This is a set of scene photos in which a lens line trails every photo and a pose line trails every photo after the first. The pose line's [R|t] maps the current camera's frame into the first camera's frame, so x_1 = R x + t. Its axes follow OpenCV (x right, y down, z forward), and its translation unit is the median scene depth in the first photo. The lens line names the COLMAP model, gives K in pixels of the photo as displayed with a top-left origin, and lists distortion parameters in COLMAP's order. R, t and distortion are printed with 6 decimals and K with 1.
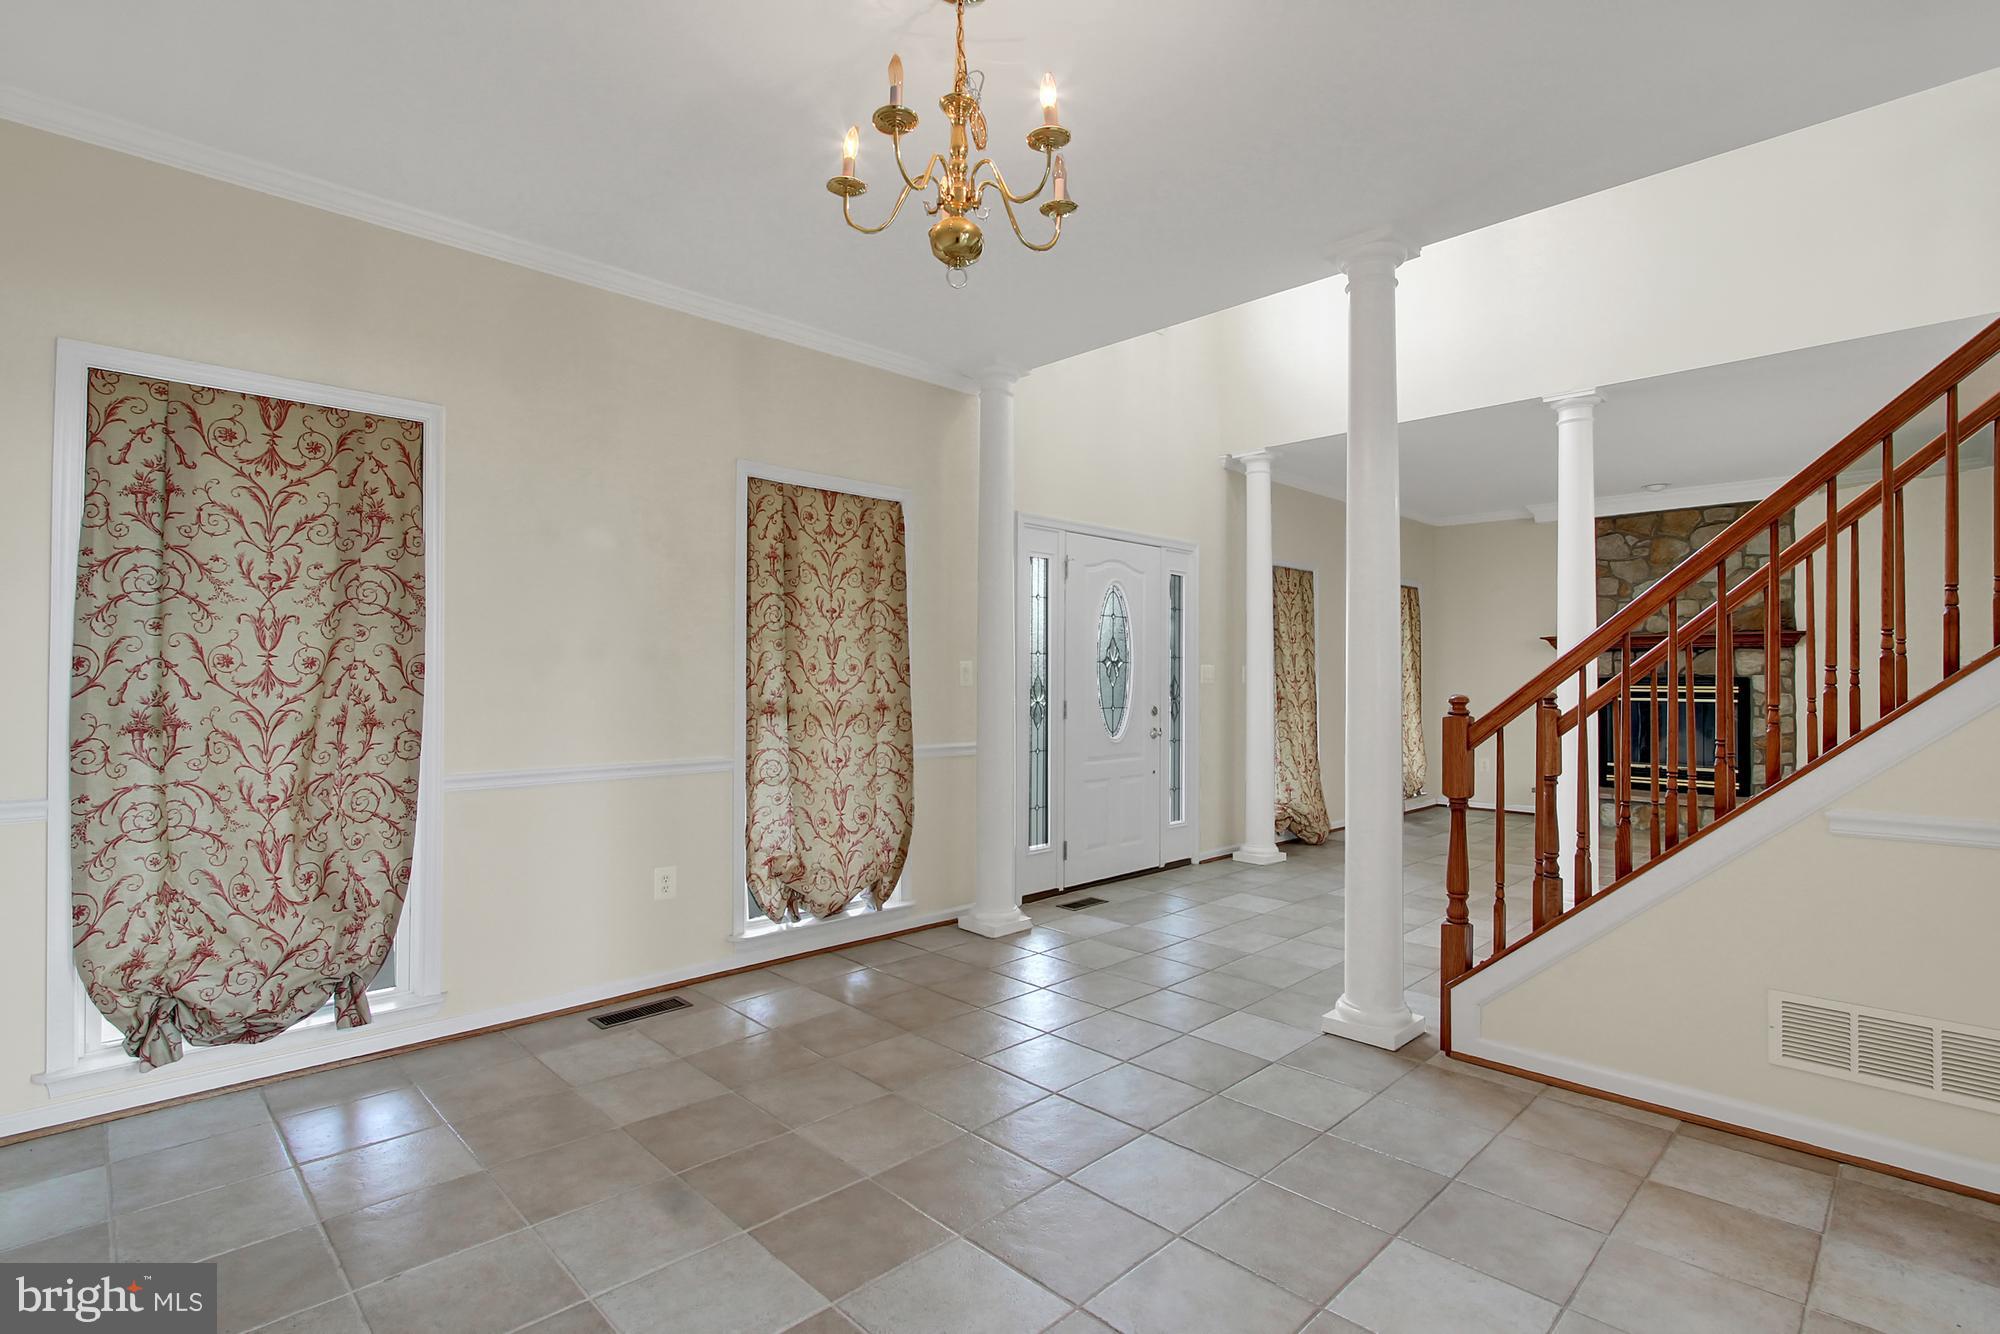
lens RADIAL K [[947.7, 0, 994.3], [0, 947.7, 667.3], [0, 0, 1]] dist [-0.003288, -0.000016]
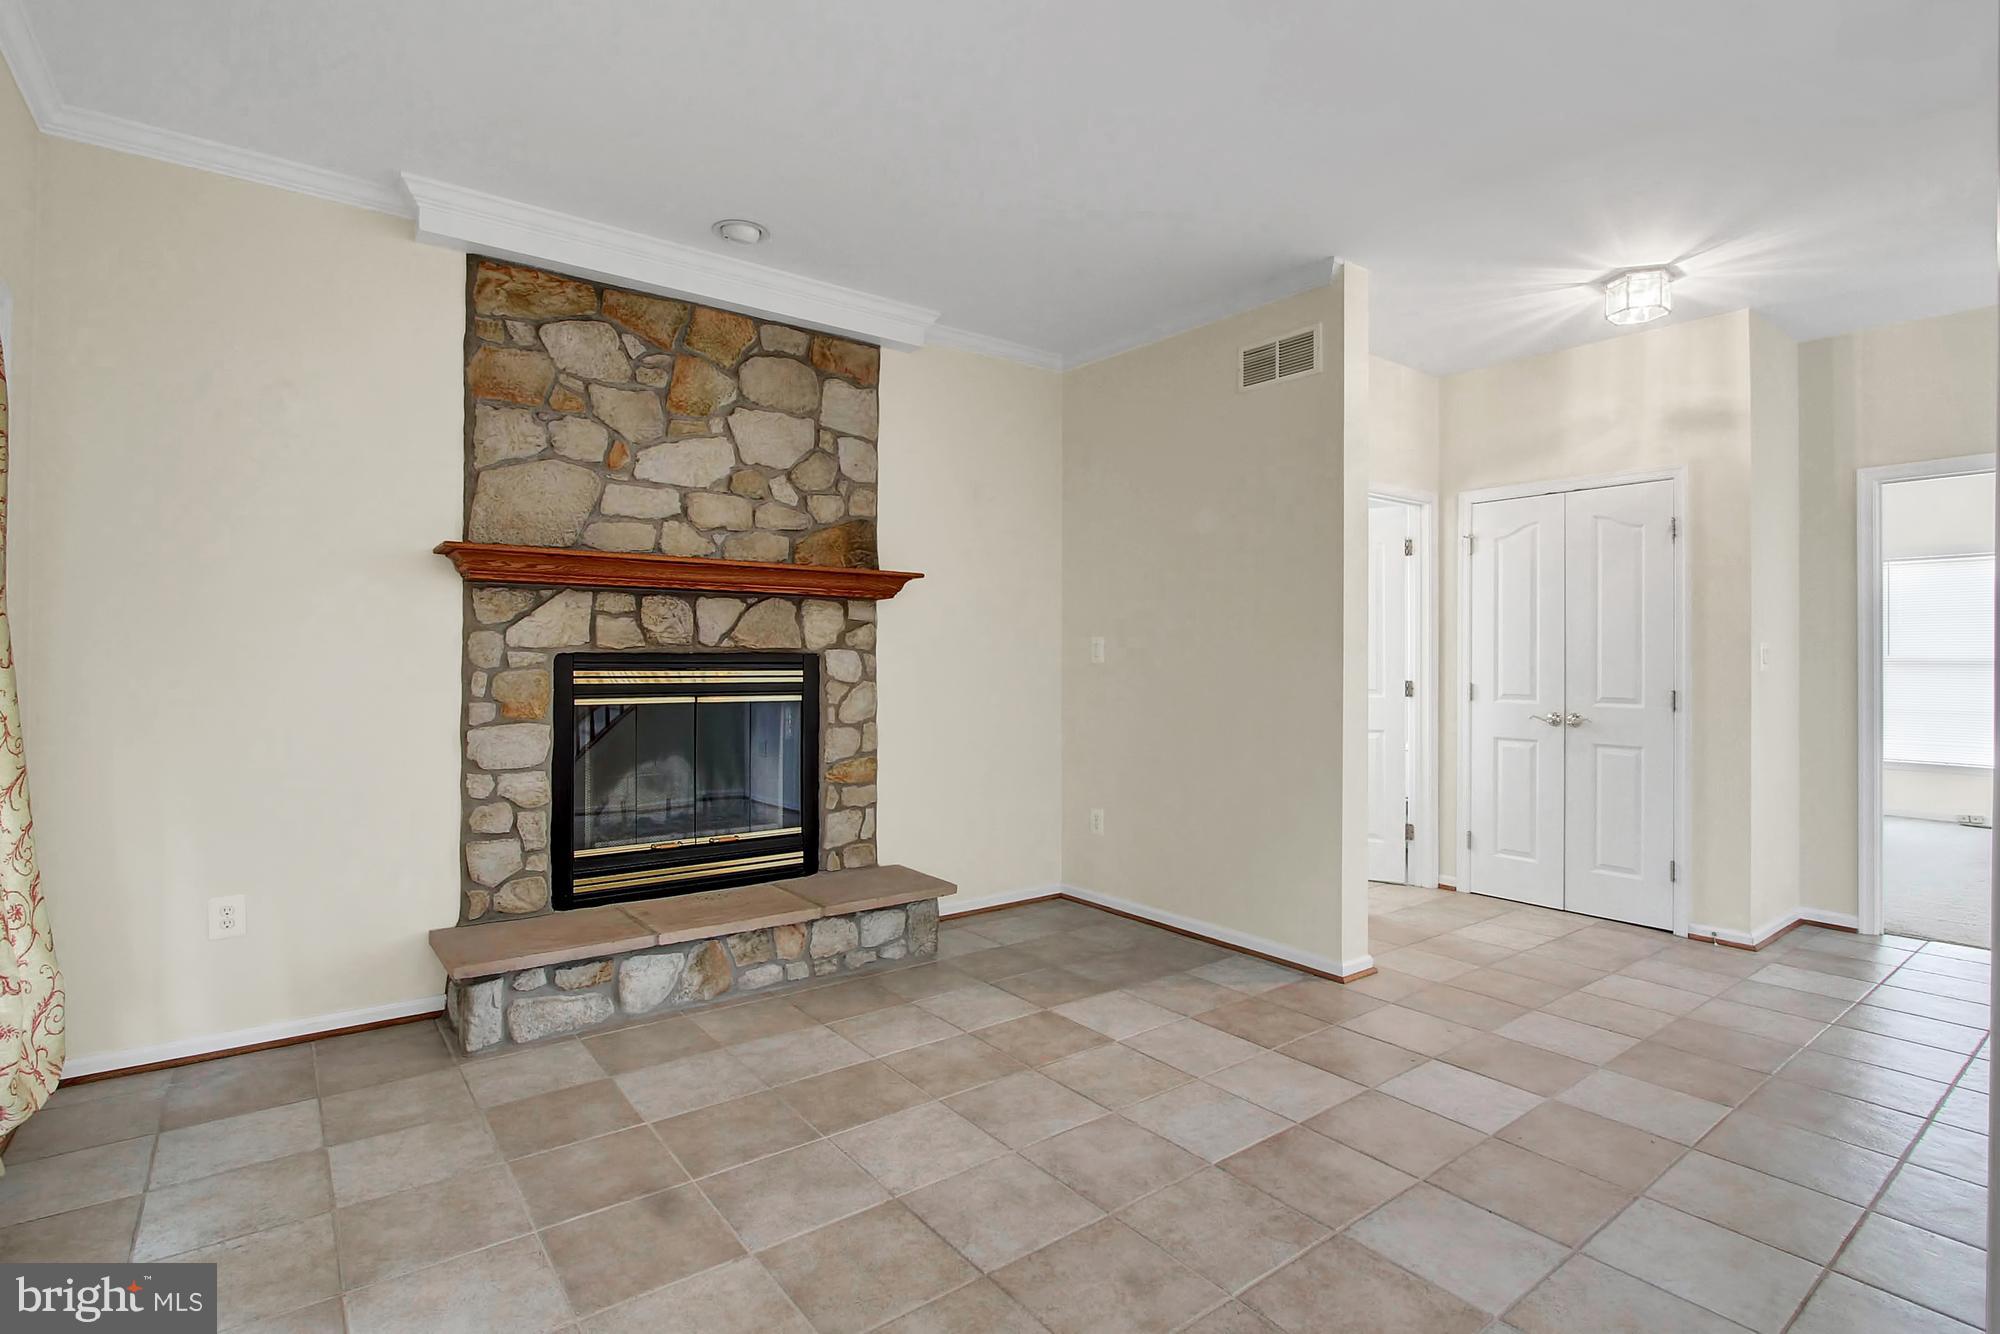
lens RADIAL K [[947.7, 0, 994.3], [0, 947.7, 654.8], [0, 0, 1]] dist [-0.003288, -0.000016]
pose [[0.129174, 0.010059, 0.991571, 0.259172], [-0.012486, 0.999886, -0.008516, 0.014134], [-0.991543, -0.011281, 0.129285, 0.795585]]
